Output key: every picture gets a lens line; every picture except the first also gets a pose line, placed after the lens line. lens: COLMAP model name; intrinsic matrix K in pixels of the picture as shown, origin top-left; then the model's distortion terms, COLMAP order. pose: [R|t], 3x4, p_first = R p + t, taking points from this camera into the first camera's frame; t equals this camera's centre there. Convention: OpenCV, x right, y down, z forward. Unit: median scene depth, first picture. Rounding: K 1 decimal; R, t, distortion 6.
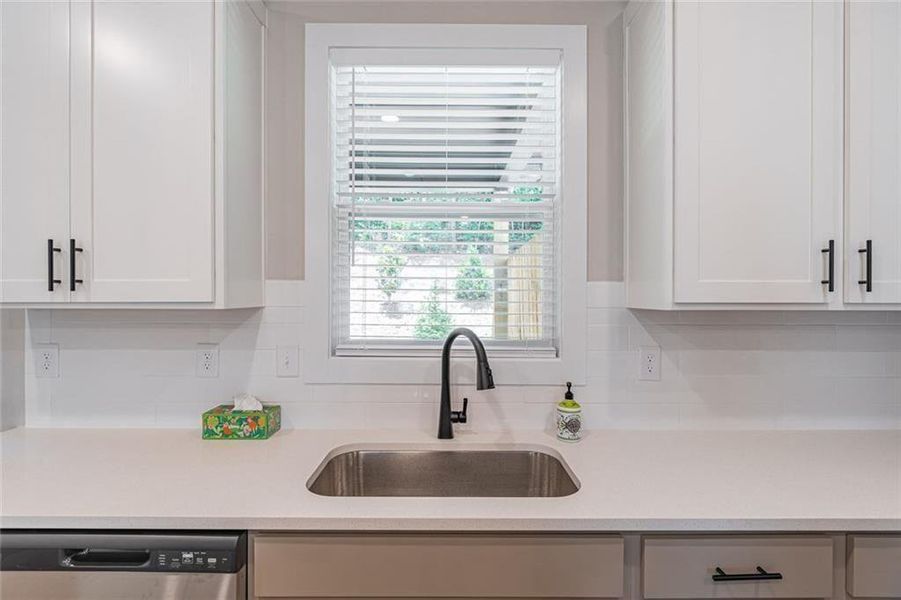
lens RADIAL K [[527.1, 0, 450.5], [0, 527.1, 300.0], [0, 0, 1]] dist [-0.002400, -0.000523]
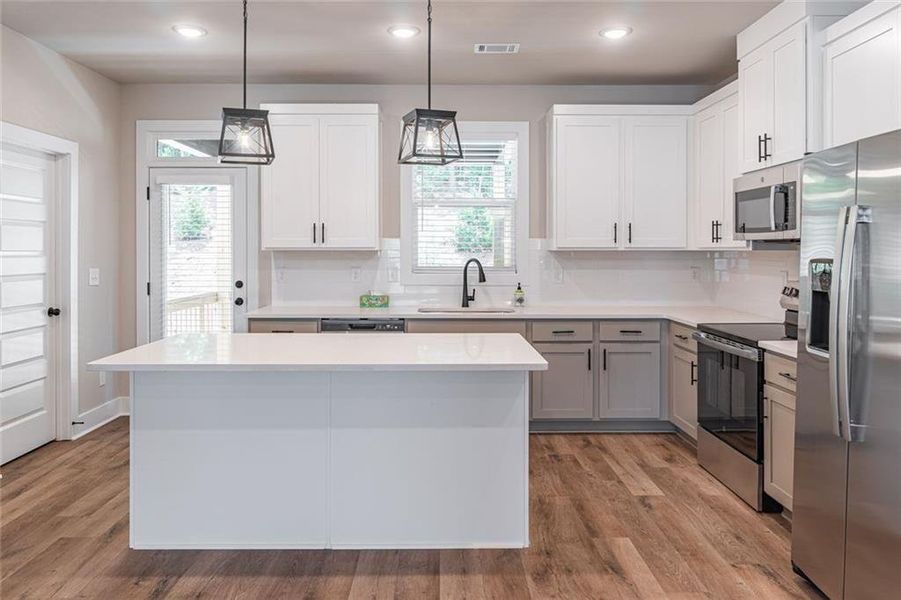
lens RADIAL K [[647.4, 0, 451.2], [0, 647.4, 248.7], [0, 0, 1]] dist [0.002088, -0.000189]
pose [[0.999991, -0.001798, 0.003921, -0.082532], [0.001830, 0.999964, -0.008293, 0.031555], [-0.003906, 0.008300, 0.999958, -1.822104]]
